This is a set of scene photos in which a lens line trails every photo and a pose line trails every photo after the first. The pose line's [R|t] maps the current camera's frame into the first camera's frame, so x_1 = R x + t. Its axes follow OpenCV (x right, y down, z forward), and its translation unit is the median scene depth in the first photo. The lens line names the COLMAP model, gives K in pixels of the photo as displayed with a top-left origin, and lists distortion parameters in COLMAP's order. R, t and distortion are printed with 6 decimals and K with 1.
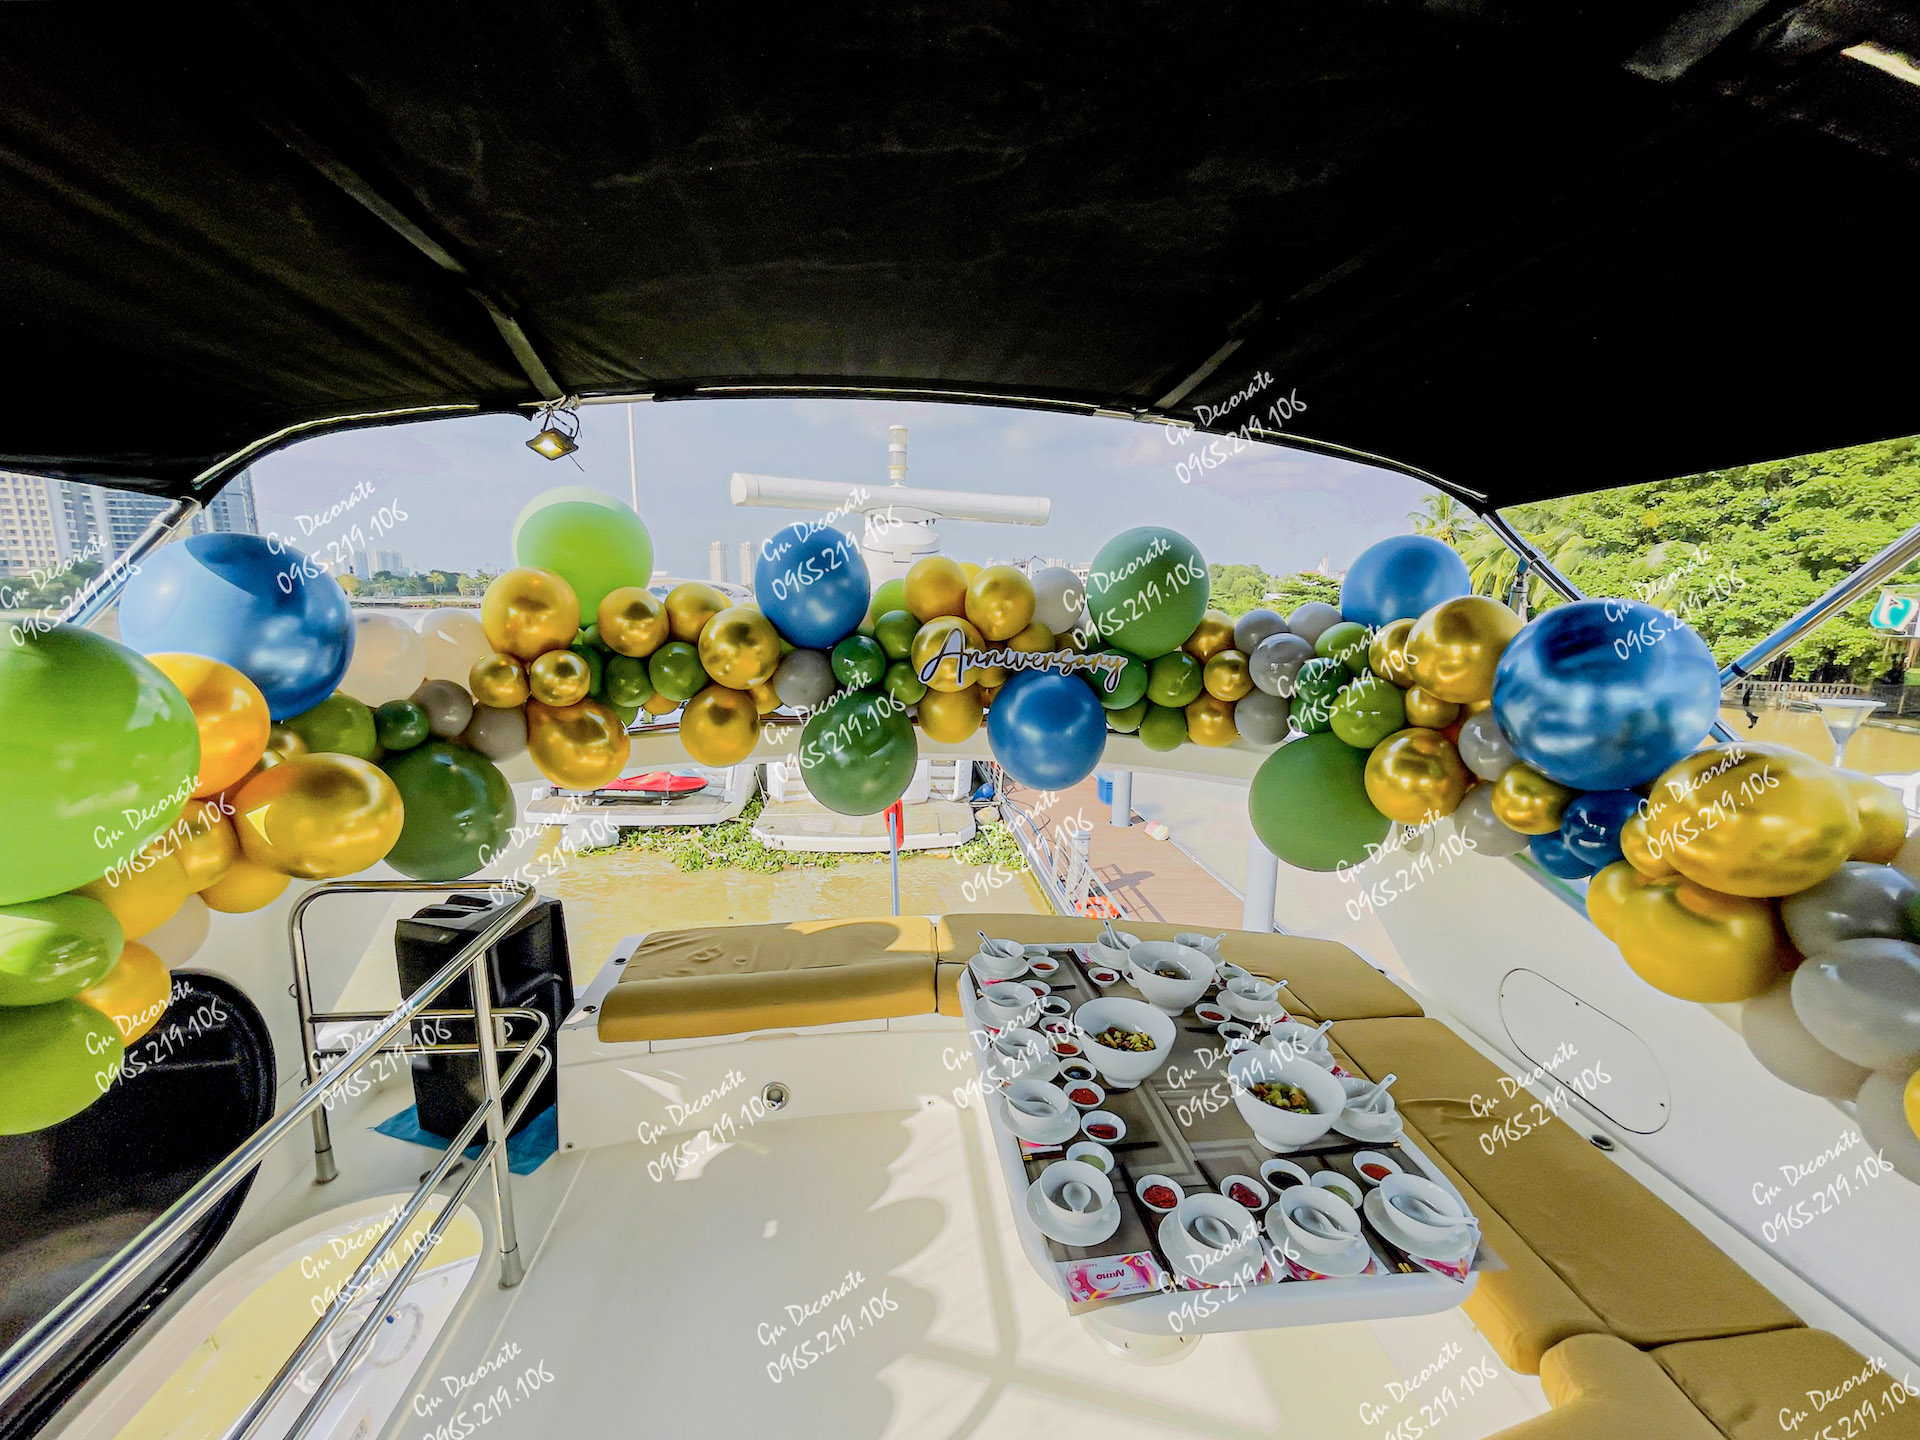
lens RADIAL K [[774.9, 0, 958.8], [0, 774.9, 711.3], [0, 0, 1]] dist [0.000029, 0.000012]
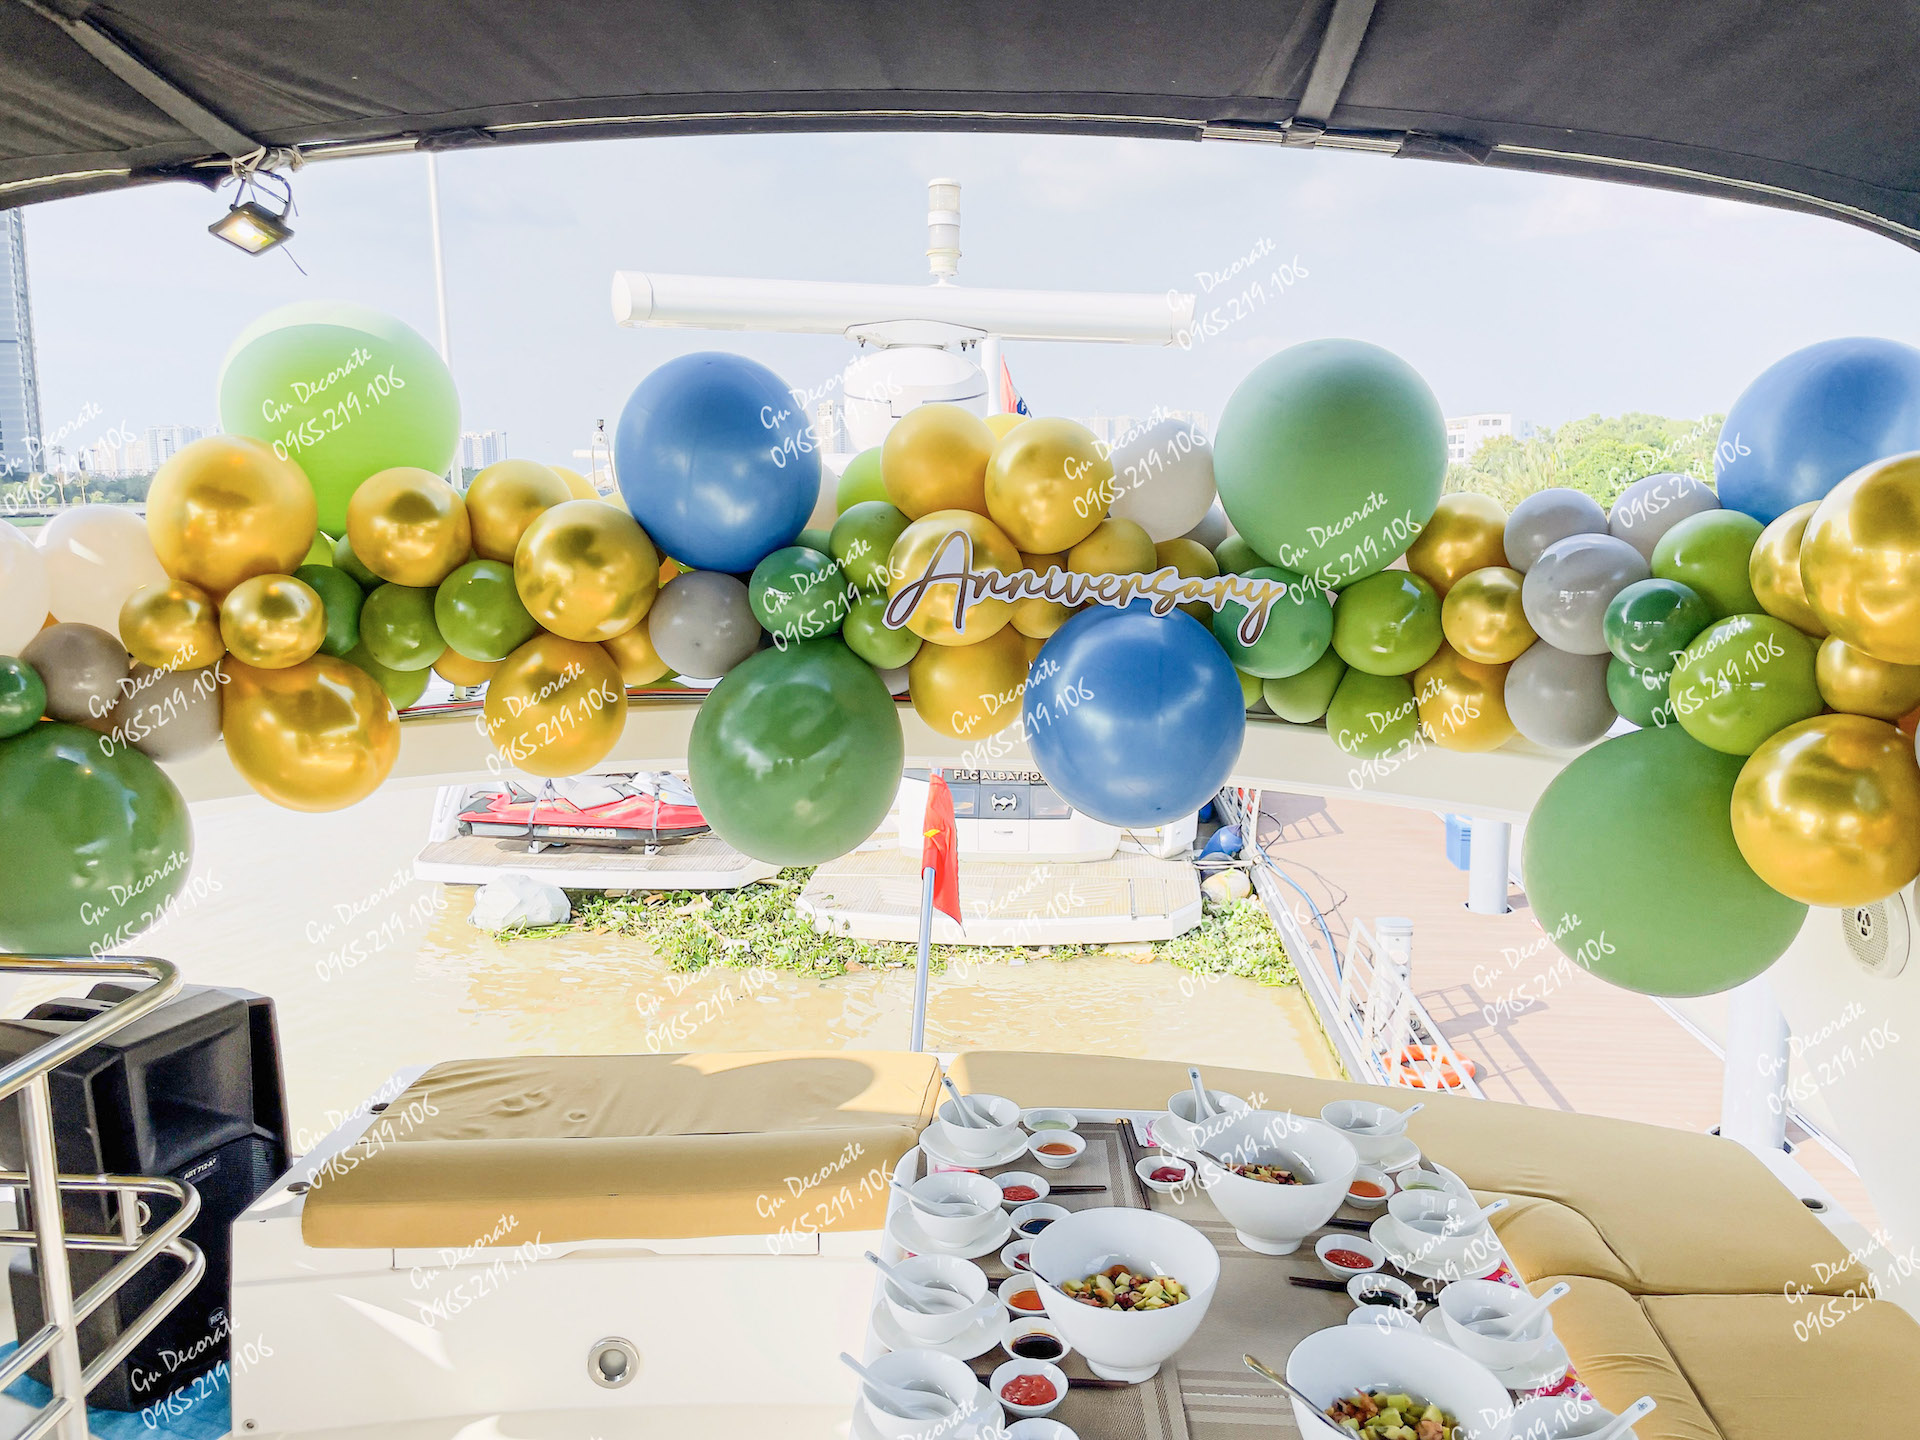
lens RADIAL K [[1393.4, 0, 963.1], [0, 1393.4, 652.9], [0, 0, 1]] dist [0.023759, -0.006968]
pose [[0.989950, 0.000176, -0.141418, 0.150197], [-0.004233, 0.999588, -0.028386, 0.009199], [0.141355, 0.028700, 0.989543, 0.011839]]
